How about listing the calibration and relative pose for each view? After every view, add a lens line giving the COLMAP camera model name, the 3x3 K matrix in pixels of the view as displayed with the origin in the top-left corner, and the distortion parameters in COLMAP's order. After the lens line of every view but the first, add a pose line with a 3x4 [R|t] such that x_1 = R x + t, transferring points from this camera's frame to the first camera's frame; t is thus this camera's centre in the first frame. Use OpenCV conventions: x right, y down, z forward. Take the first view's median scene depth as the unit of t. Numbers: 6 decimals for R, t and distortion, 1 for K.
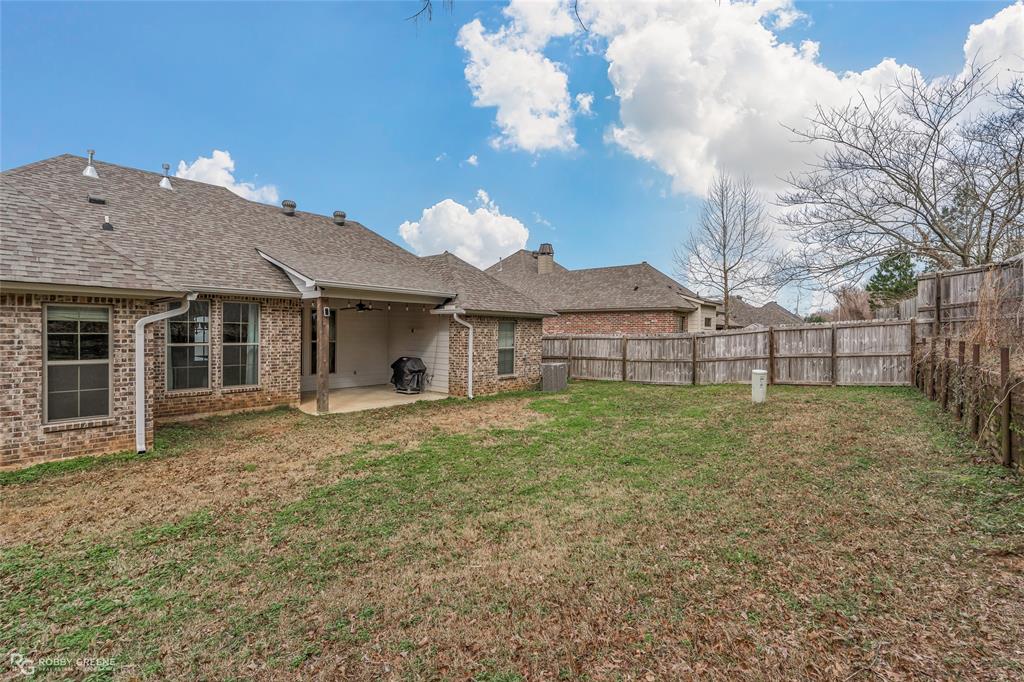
lens RADIAL K [[464.7, 0, 508.8], [0, 464.7, 336.2], [0, 0, 1]] dist [-0.001266, 0.001049]
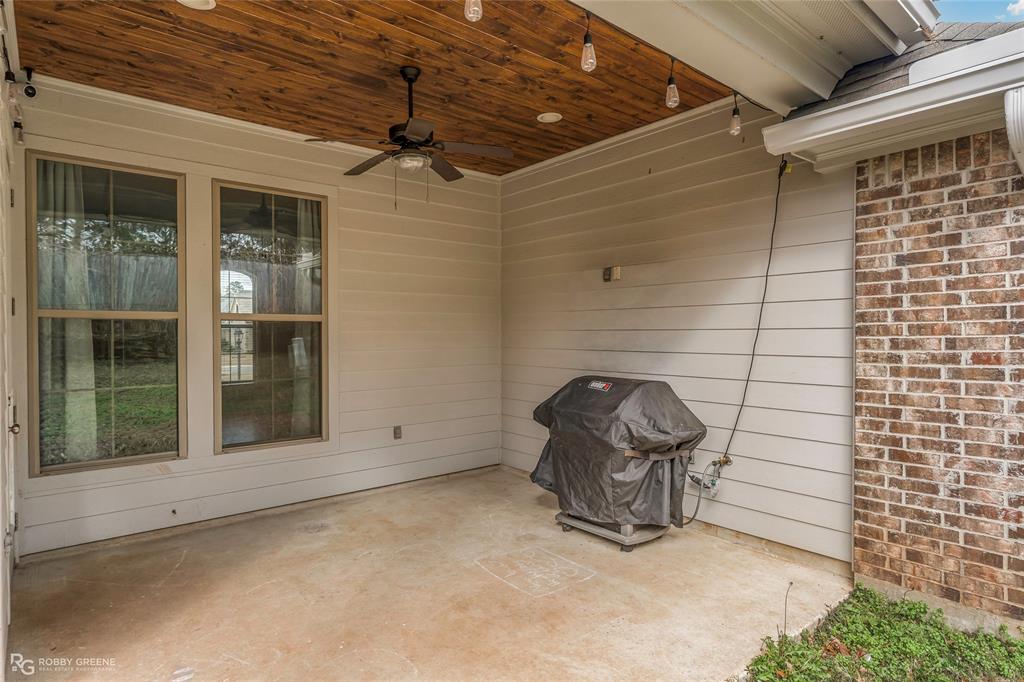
lens RADIAL K [[562.9, 0, 512.0], [0, 562.9, 341.0], [0, 0, 1]] dist [-0.000028, 0.000072]
pose [[0.988760, -0.013184, -0.148928, -0.225836], [0.012848, 0.999912, -0.003219, 0.027169], [0.148957, 0.001270, 0.988843, 0.720579]]
